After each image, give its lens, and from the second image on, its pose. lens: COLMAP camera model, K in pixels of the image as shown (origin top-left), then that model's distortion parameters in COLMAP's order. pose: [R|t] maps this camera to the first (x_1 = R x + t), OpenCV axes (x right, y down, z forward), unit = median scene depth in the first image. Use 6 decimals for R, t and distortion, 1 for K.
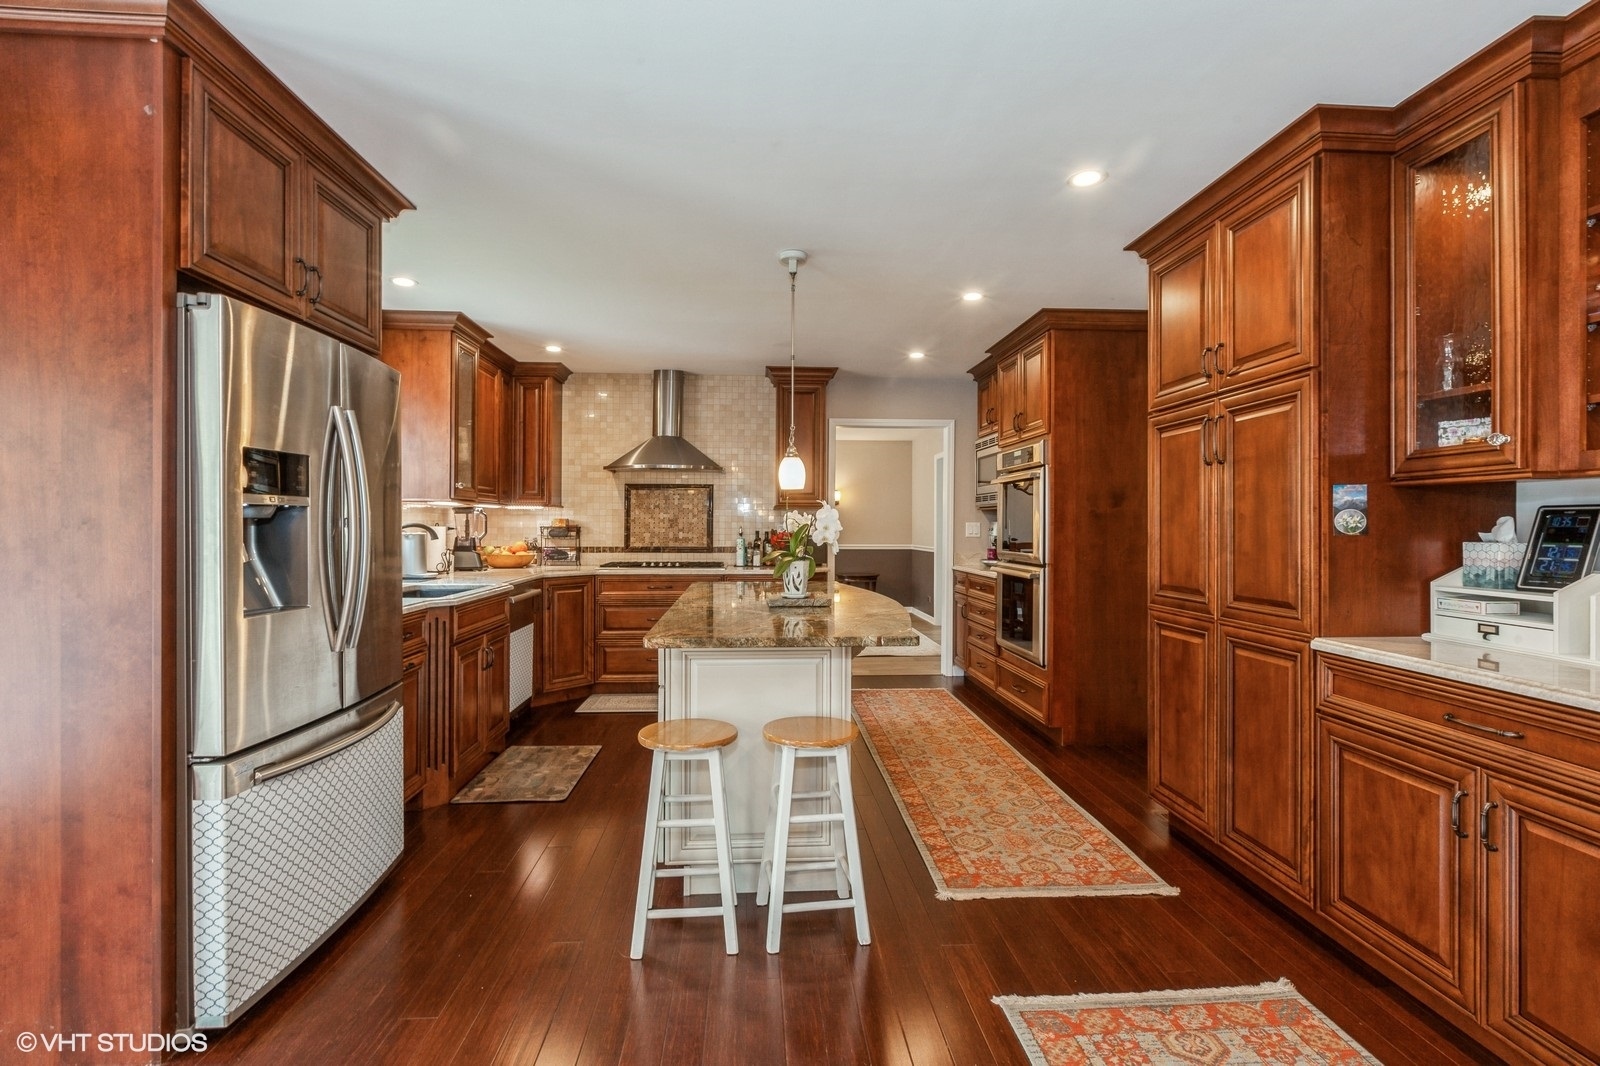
lens RADIAL K [[736.2, 0, 798.4], [0, 736.2, 523.9], [0, 0, 1]] dist [-0.001225, 0.000221]
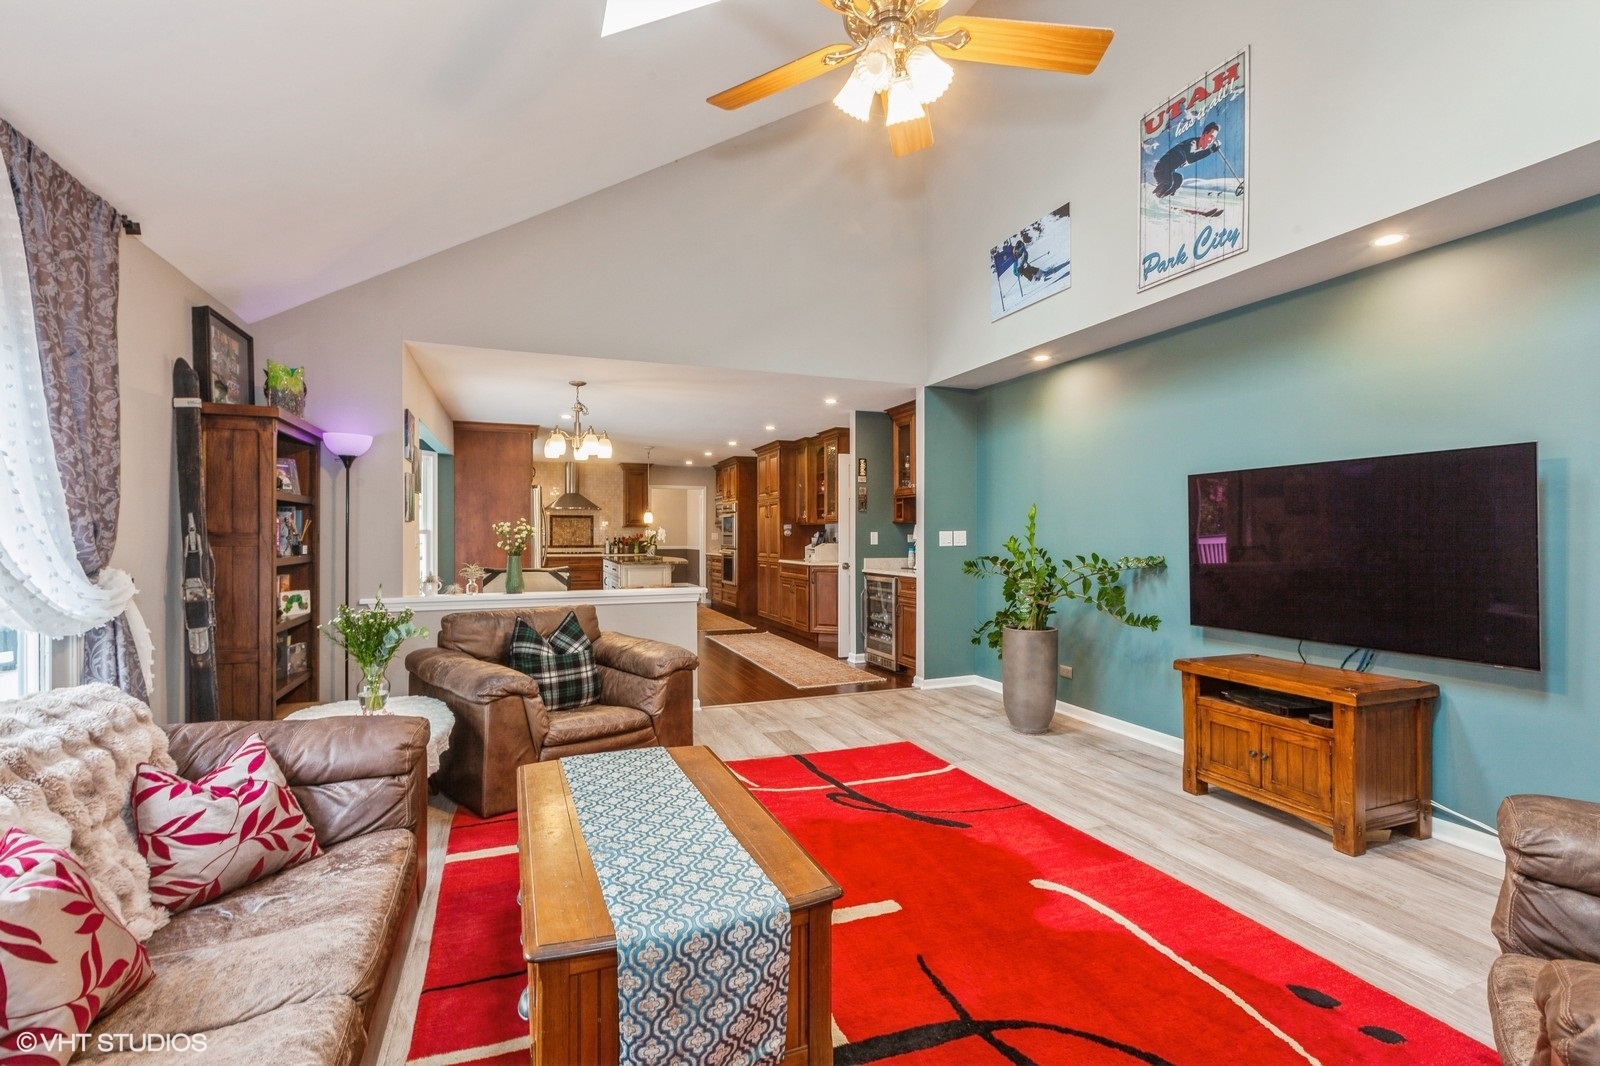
lens RADIAL K [[716.1, 0, 797.5], [0, 716.1, 535.1], [0, 0, 1]] dist [0.001092, 0.000271]
pose [[0.952411, -0.004092, 0.304788, -0.259124], [0.003658, 0.999991, 0.001998, 0.000832], [-0.304794, -0.000788, 0.952418, -1.608561]]
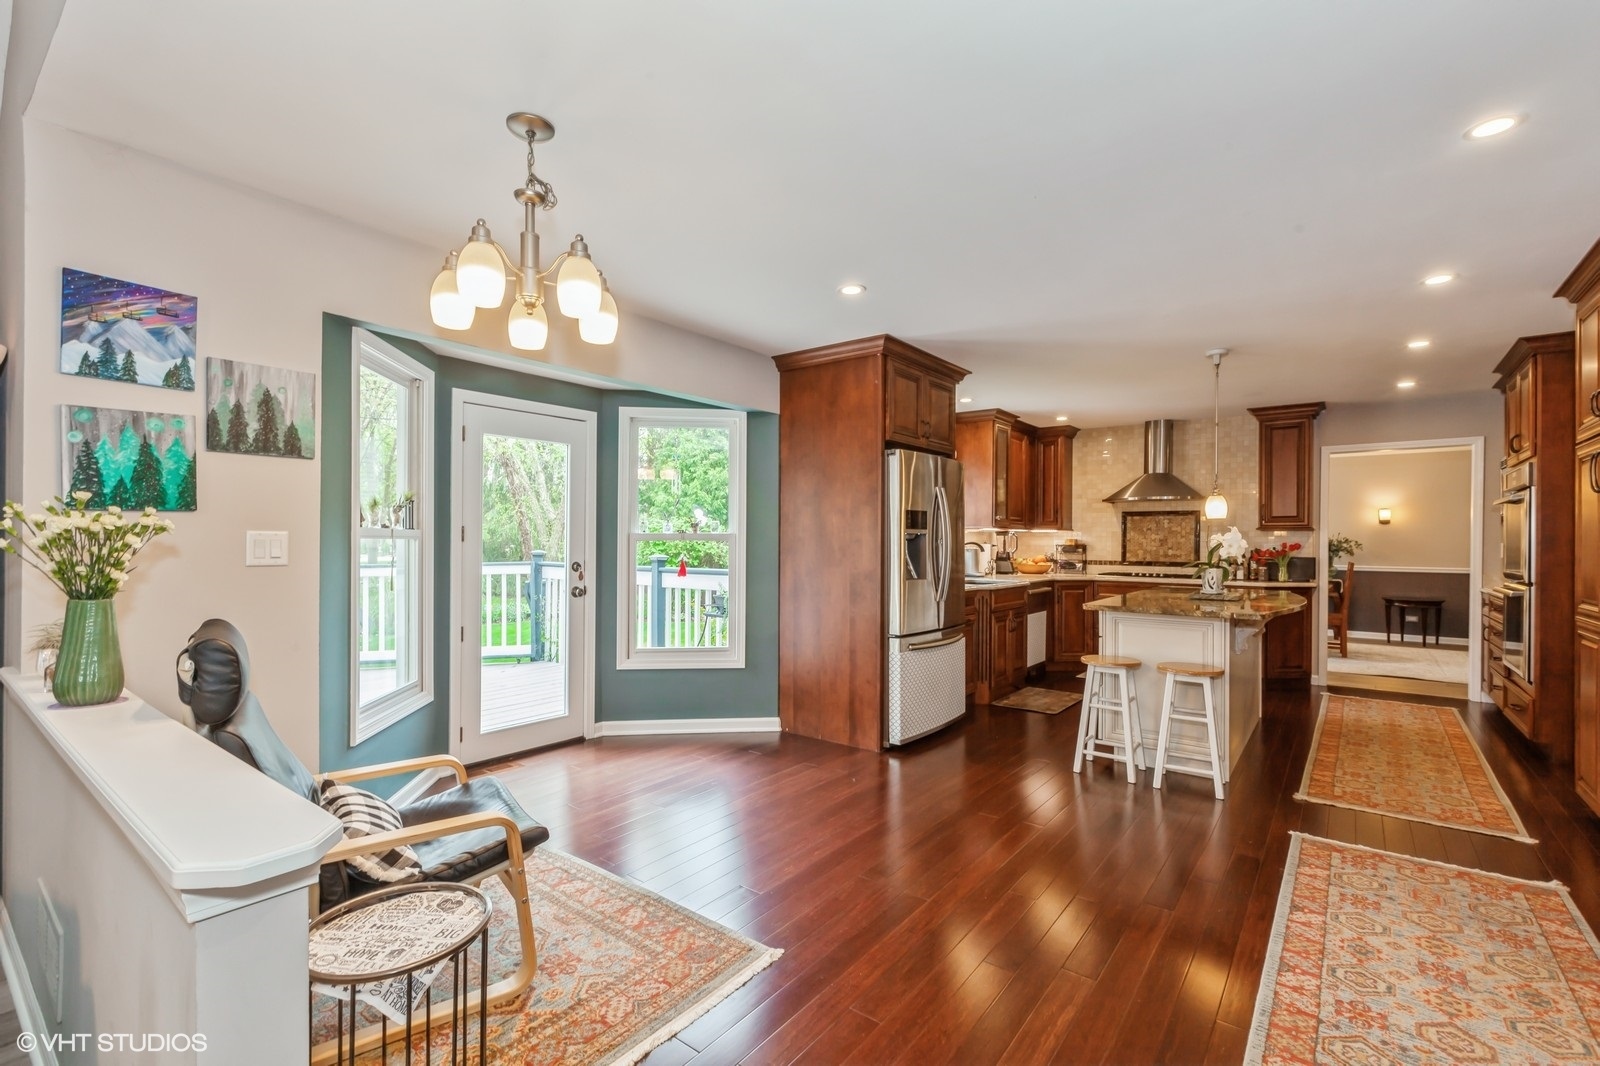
lens RADIAL K [[716.1, 0, 797.5], [0, 716.1, 535.1], [0, 0, 1]] dist [0.001092, 0.000271]
pose [[0.749678, -0.003809, -0.661792, 0.231177], [-0.004130, 0.999937, -0.010434, 0.002147], [0.661790, 0.010555, 0.749615, -0.430362]]
